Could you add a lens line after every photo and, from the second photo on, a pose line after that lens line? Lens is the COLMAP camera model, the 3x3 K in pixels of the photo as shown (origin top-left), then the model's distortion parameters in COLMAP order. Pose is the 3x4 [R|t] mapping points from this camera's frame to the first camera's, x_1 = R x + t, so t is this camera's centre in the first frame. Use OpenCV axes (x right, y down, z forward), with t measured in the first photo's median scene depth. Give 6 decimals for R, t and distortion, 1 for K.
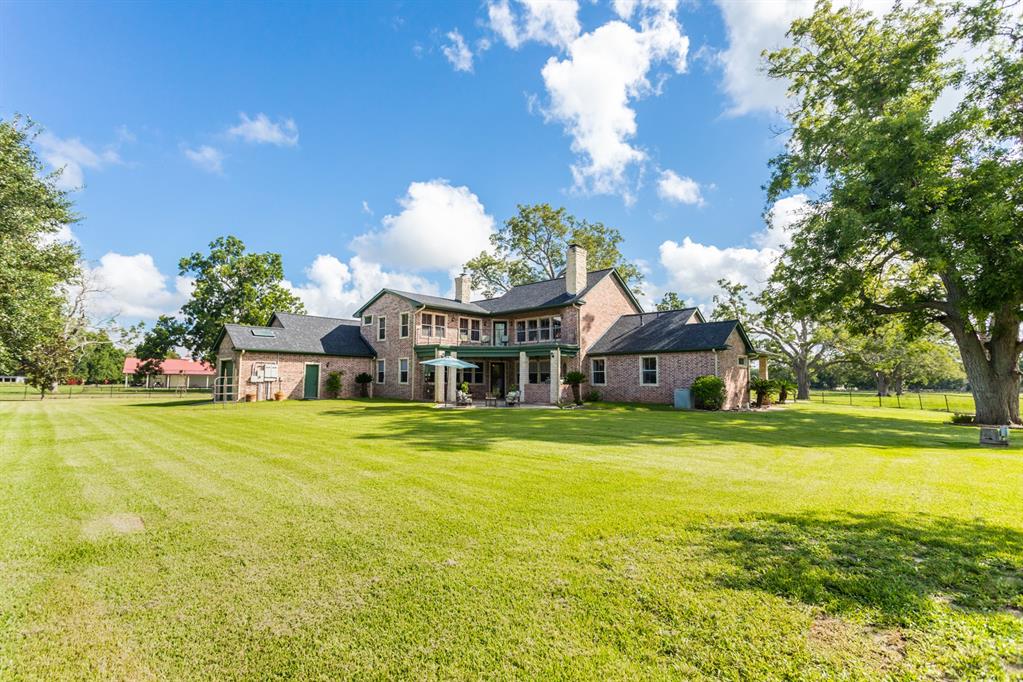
lens RADIAL K [[494.4, 0, 519.2], [0, 494.4, 343.0], [0, 0, 1]] dist [0.002949, 0.000531]
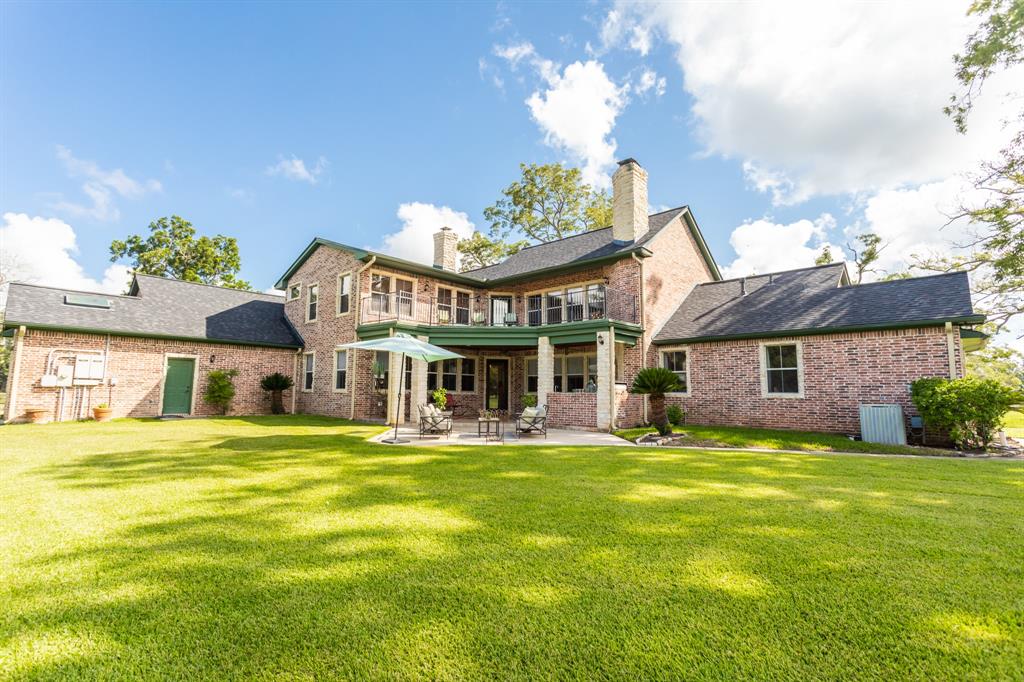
lens RADIAL K [[494.8, 0, 519.7], [0, 494.8, 343.0], [0, 0, 1]] dist [0.002949, 0.000531]
pose [[0.999828, 0.006902, 0.017201, -0.029820], [-0.006544, 0.999763, -0.020787, 0.036067], [-0.017340, 0.020671, 0.999636, 0.411655]]
